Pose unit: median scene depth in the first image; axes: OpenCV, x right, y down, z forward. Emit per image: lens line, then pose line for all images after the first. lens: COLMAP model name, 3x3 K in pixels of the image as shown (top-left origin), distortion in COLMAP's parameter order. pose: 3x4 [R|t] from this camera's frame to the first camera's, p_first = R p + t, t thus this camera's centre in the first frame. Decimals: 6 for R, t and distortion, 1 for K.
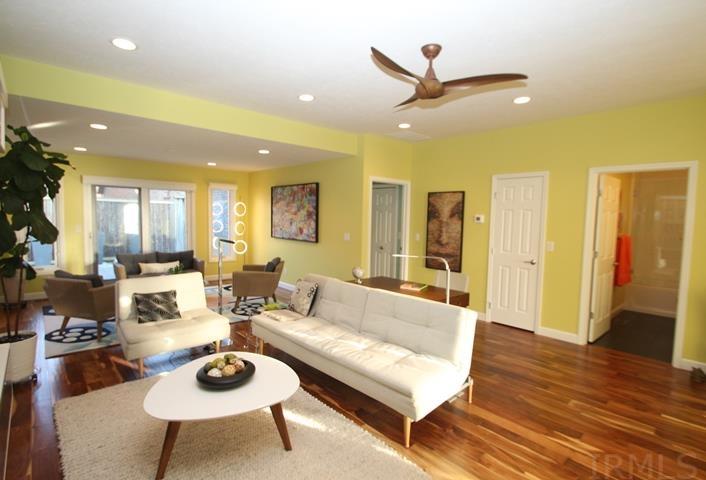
lens RADIAL K [[349.7, 0, 349.8], [0, 349.7, 239.1], [0, 0, 1]] dist [-0.002363, -0.001281]
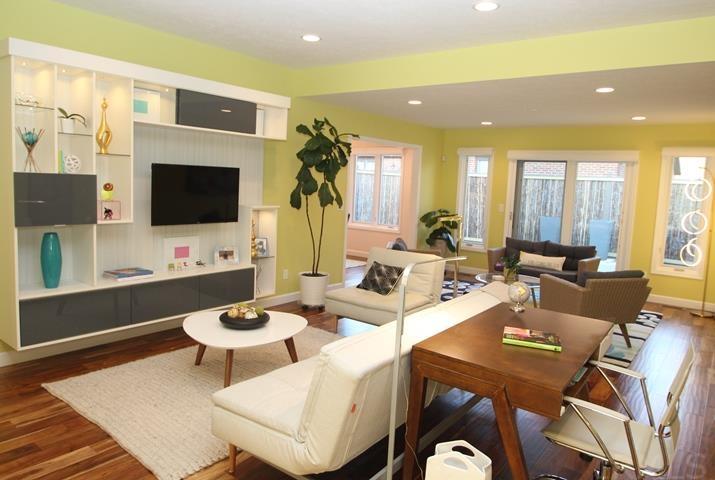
lens RADIAL K [[499.7, 0, 360.4], [0, 499.7, 234.7], [0, 0, 1]] dist [-0.027688, 0.005193]
pose [[0.180344, 0.089696, -0.979505, 0.466537], [-0.105150, 0.991885, 0.071470, -0.014535], [0.977967, 0.090106, 0.188312, 0.382860]]
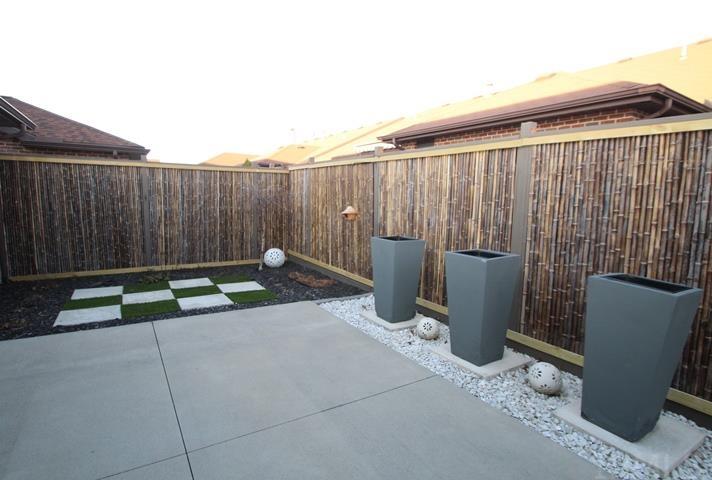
lens RADIAL K [[377.0, 0, 352.7], [0, 377.0, 239.2], [0, 0, 1]] dist [-0.002182, -0.000819]
pose [[-0.182878, 0.092925, -0.978734, -0.630689], [-0.092392, 0.989493, 0.111210, -0.087232], [0.978785, 0.110765, -0.172371, 1.494015]]
